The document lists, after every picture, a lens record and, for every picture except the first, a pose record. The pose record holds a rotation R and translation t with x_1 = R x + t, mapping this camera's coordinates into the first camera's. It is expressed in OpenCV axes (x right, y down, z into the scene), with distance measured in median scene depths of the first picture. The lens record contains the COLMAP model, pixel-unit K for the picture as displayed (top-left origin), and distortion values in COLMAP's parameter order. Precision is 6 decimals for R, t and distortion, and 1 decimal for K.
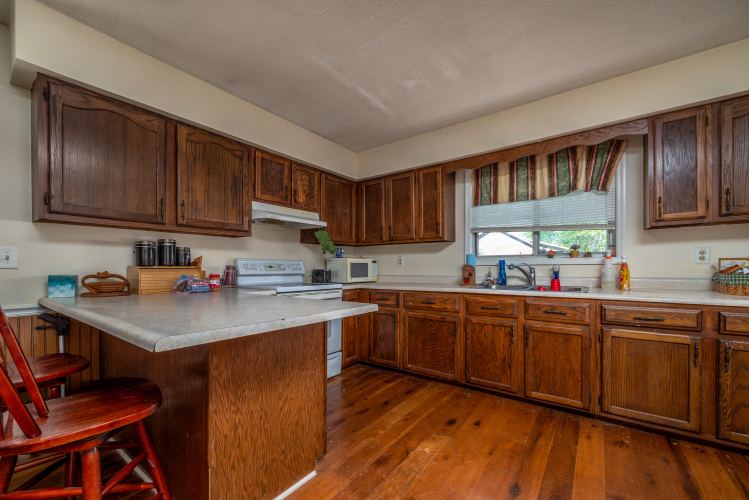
lens RADIAL K [[301.1, 0, 369.5], [0, 301.1, 268.6], [0, 0, 1]] dist [0.000145, -0.000179]
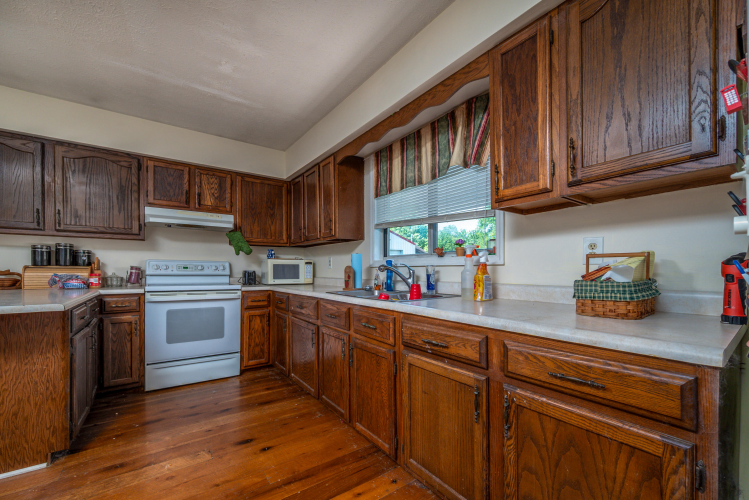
lens RADIAL K [[301.1, 0, 360.5], [0, 301.1, 271.5], [0, 0, 1]] dist [0.000145, -0.000179]
pose [[0.952212, 0.008134, -0.305330, 0.723559], [-0.007946, 0.999967, 0.001858, 0.001734], [0.305335, 0.000657, 0.952245, 0.214896]]
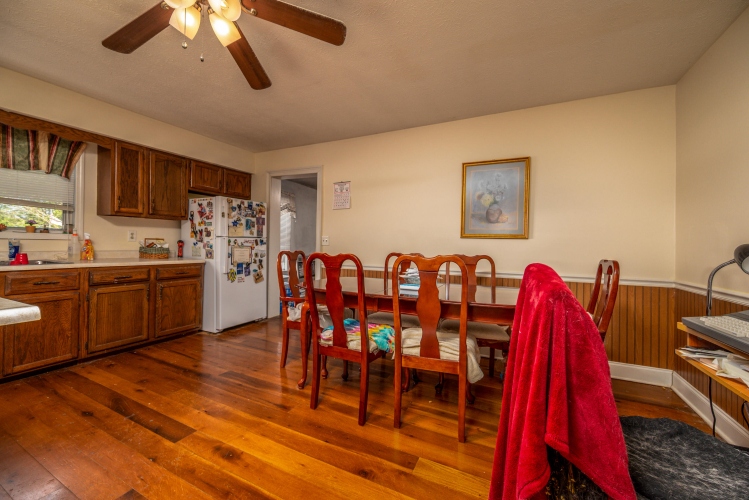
lens RADIAL K [[301.1, 0, 377.3], [0, 301.1, 244.3], [0, 0, 1]] dist [0.000145, -0.000179]
pose [[-0.167176, 0.007695, 0.985897, -0.584764], [-0.010334, 0.999901, -0.009557, 0.001415], [-0.985873, -0.011786, -0.167080, -0.006174]]
